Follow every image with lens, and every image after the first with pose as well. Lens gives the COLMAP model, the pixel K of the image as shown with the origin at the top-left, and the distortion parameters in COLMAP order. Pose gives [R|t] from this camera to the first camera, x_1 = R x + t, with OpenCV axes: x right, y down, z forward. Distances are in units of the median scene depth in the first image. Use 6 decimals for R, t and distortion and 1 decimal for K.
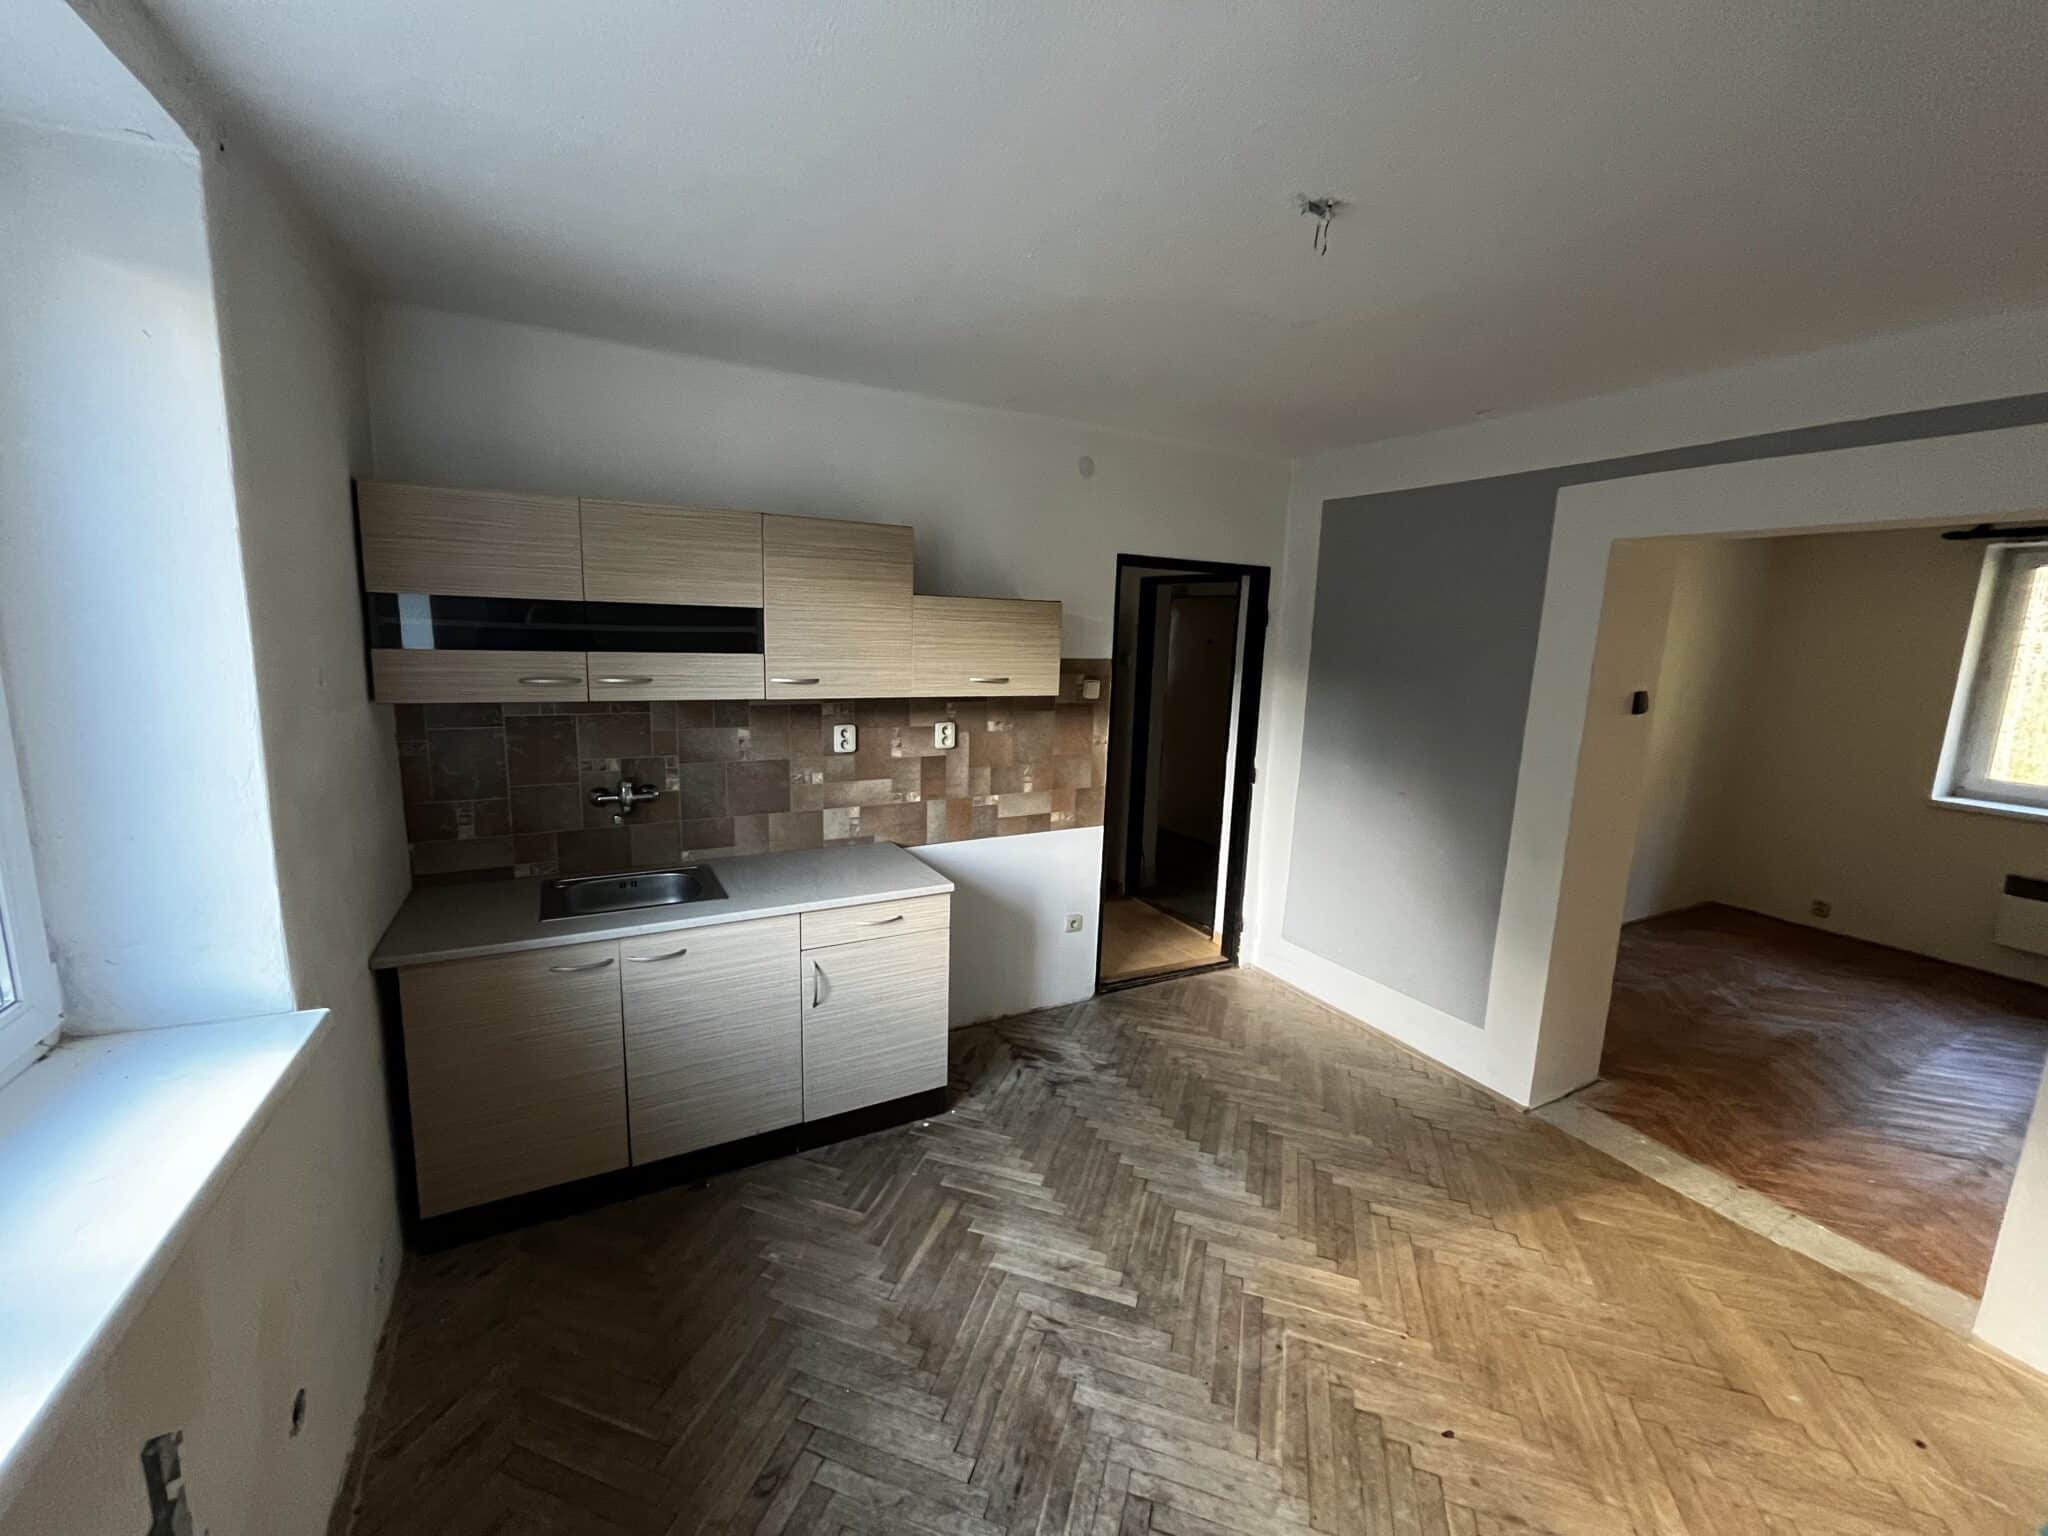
lens RADIAL K [[831.6, 0, 1021.1], [0, 831.6, 763.6], [0, 0, 1]] dist [-0.002749, 0.000339]
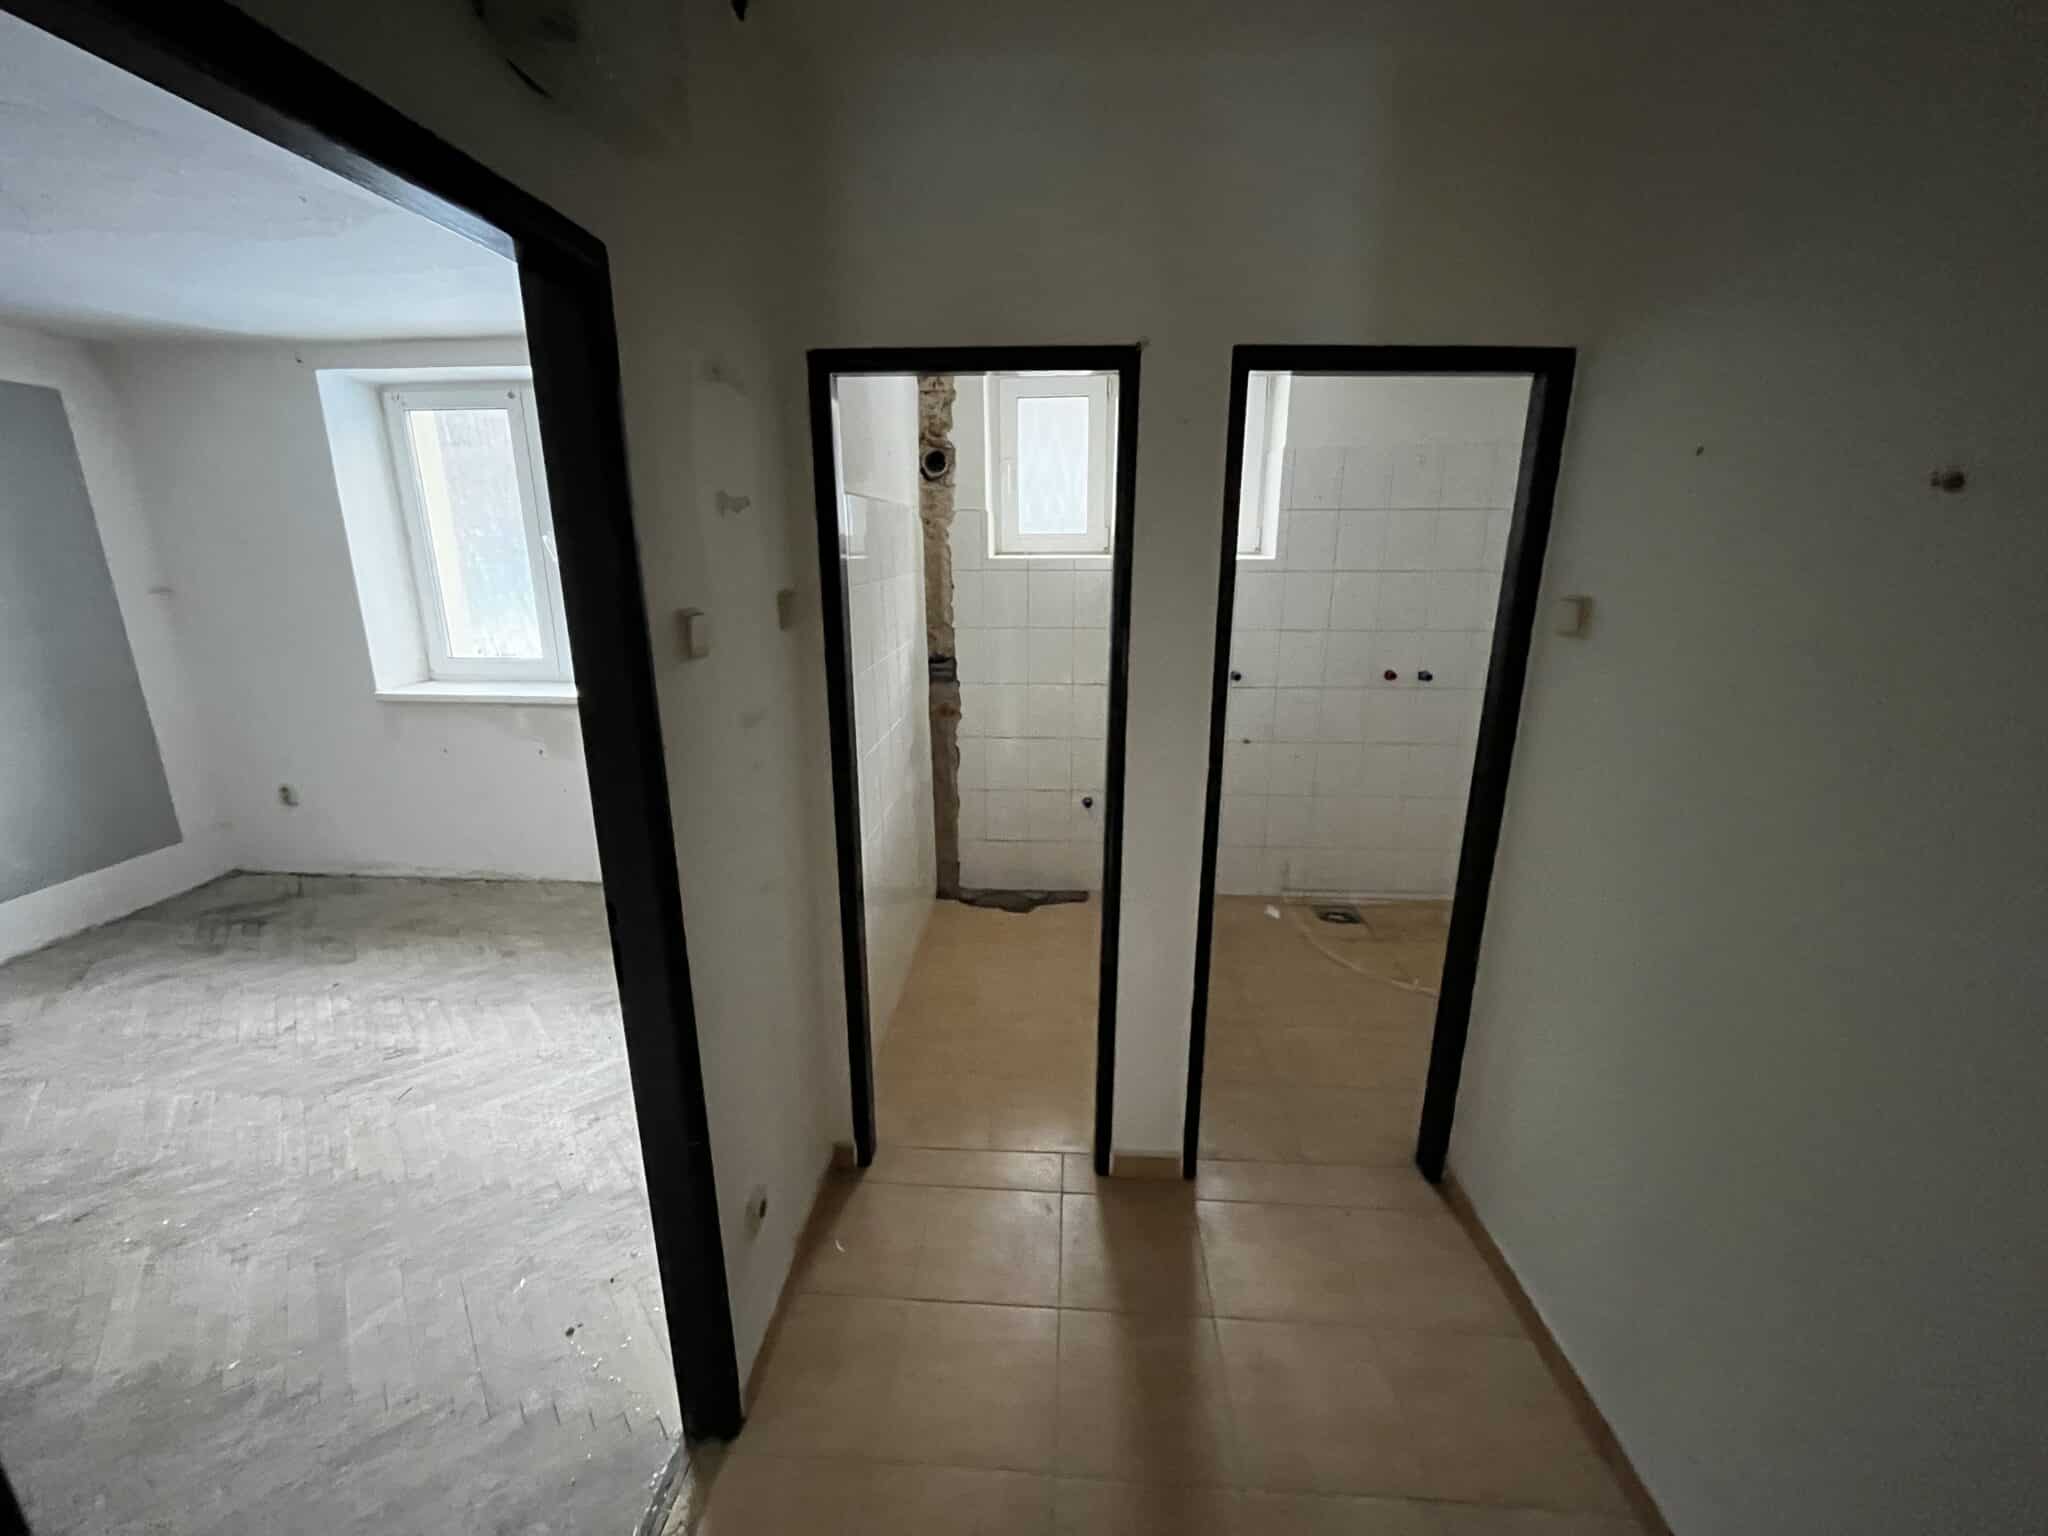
lens RADIAL K [[831.6, 0, 1021.1], [0, 831.6, 763.6], [0, 0, 1]] dist [-0.002749, 0.000339]
pose [[-0.524760, 0.190550, -0.829649, 0.449442], [-0.151117, 0.938291, 0.311085, -0.296273], [0.837730, 0.288619, -0.463582, 1.945395]]
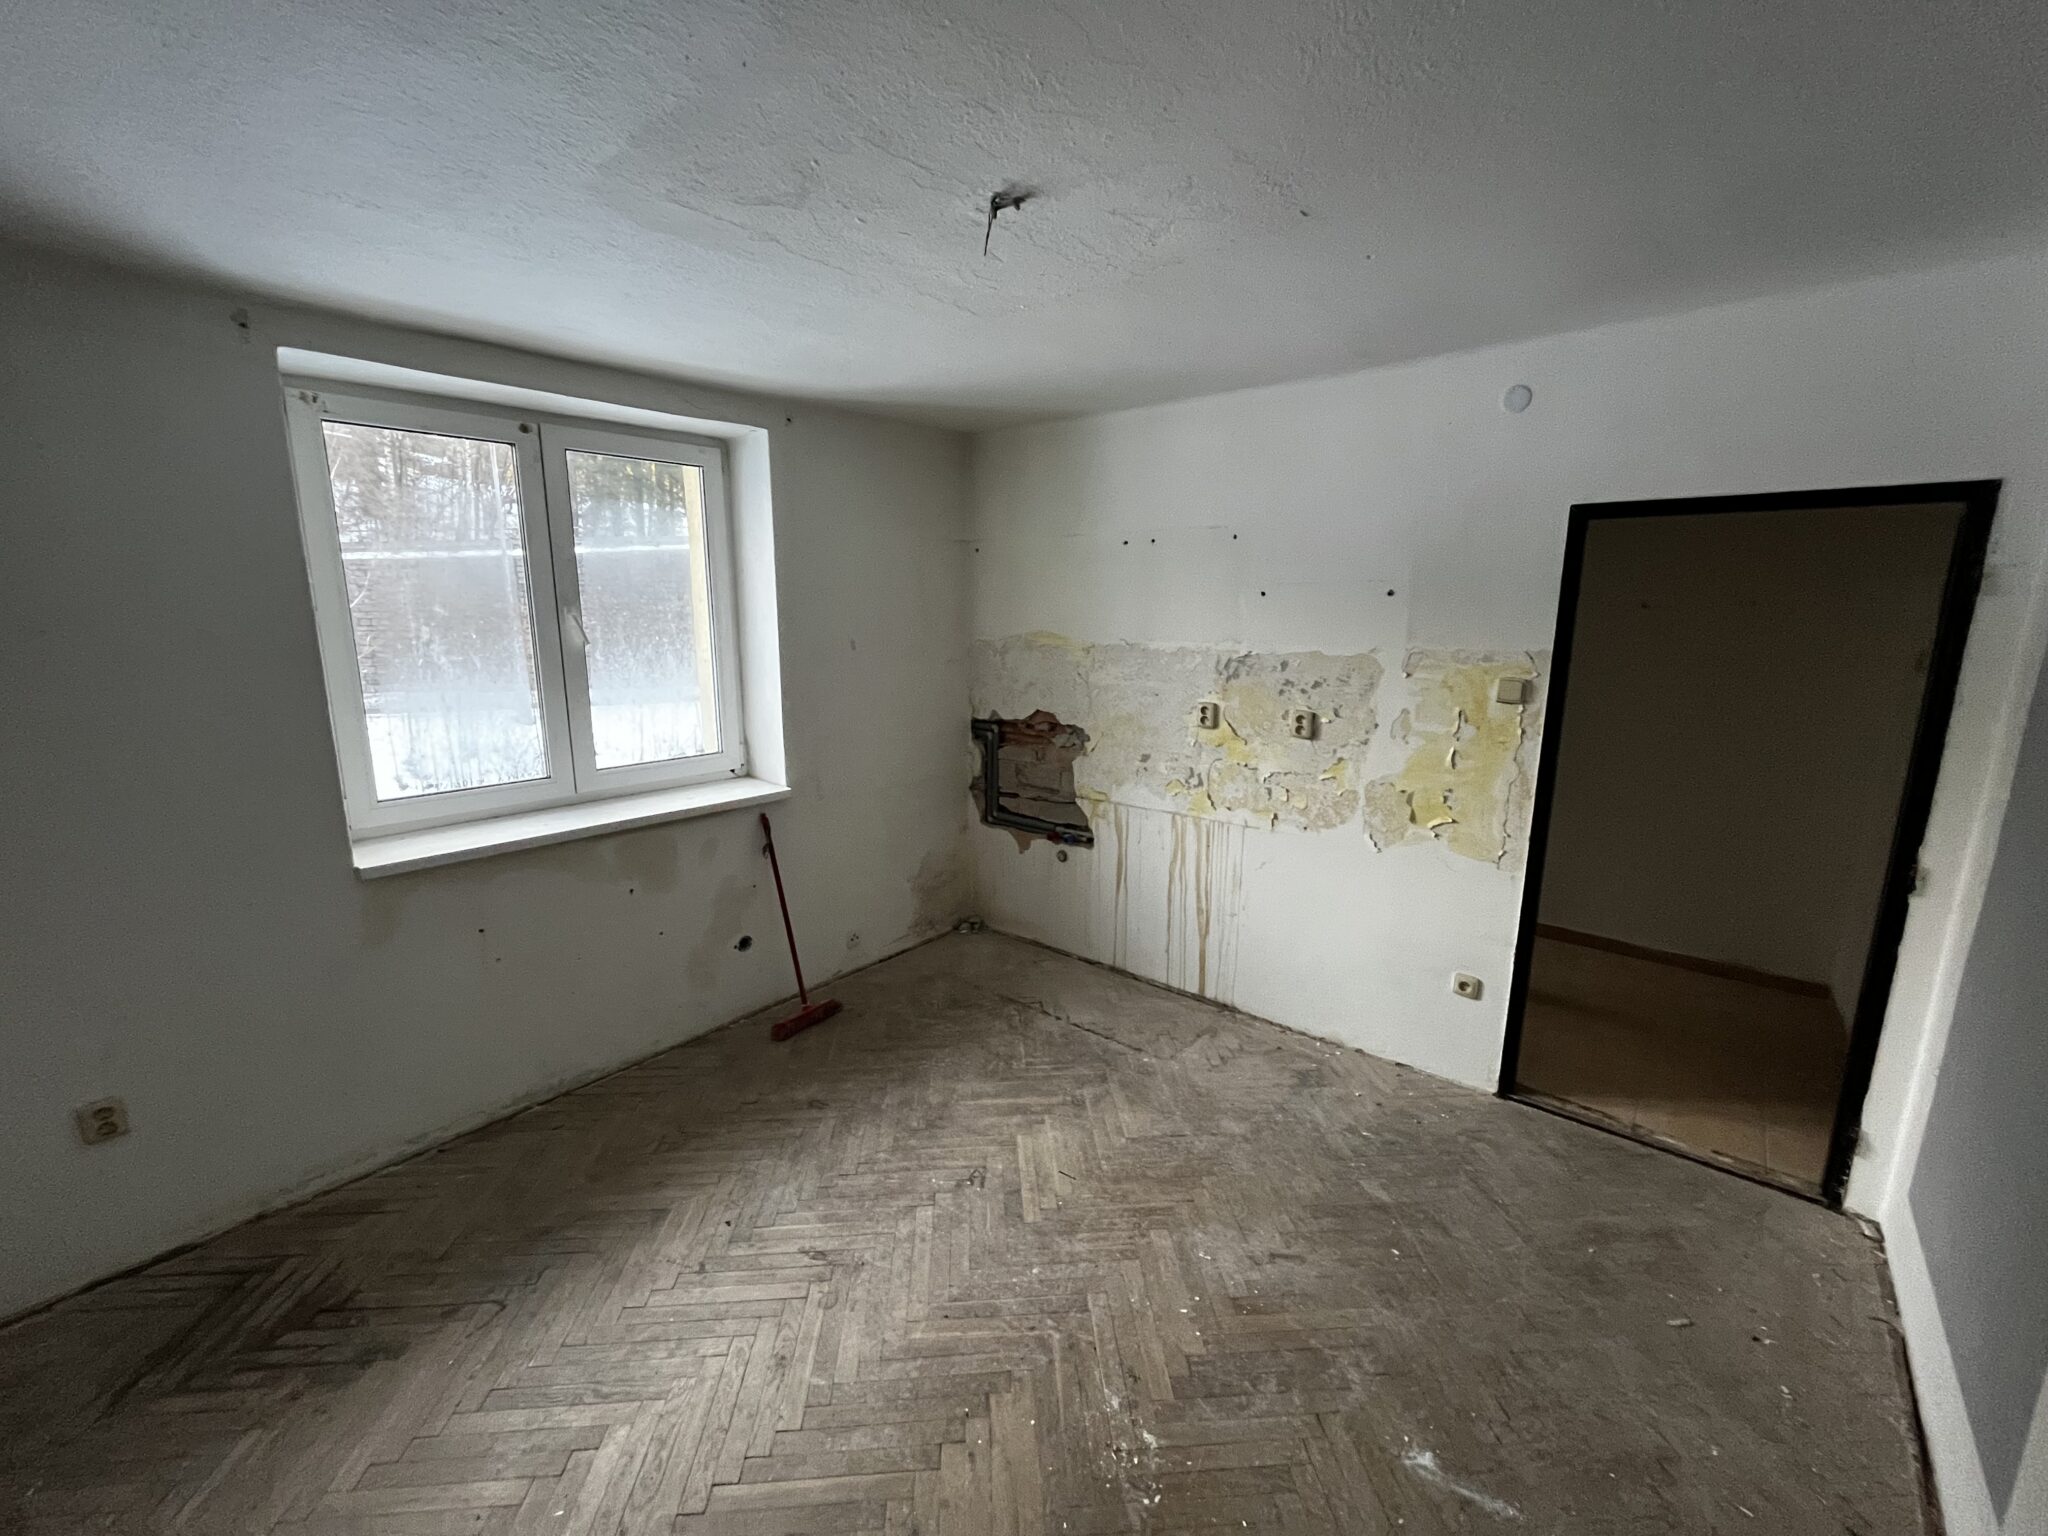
lens RADIAL K [[831.6, 0, 1021.1], [0, 831.6, 763.6], [0, 0, 1]] dist [-0.002749, 0.000339]
pose [[0.361955, 0.140968, -0.921475, 0.920104], [-0.134372, 0.986066, 0.098067, -0.056739], [0.922460, 0.088325, 0.375853, 0.442833]]
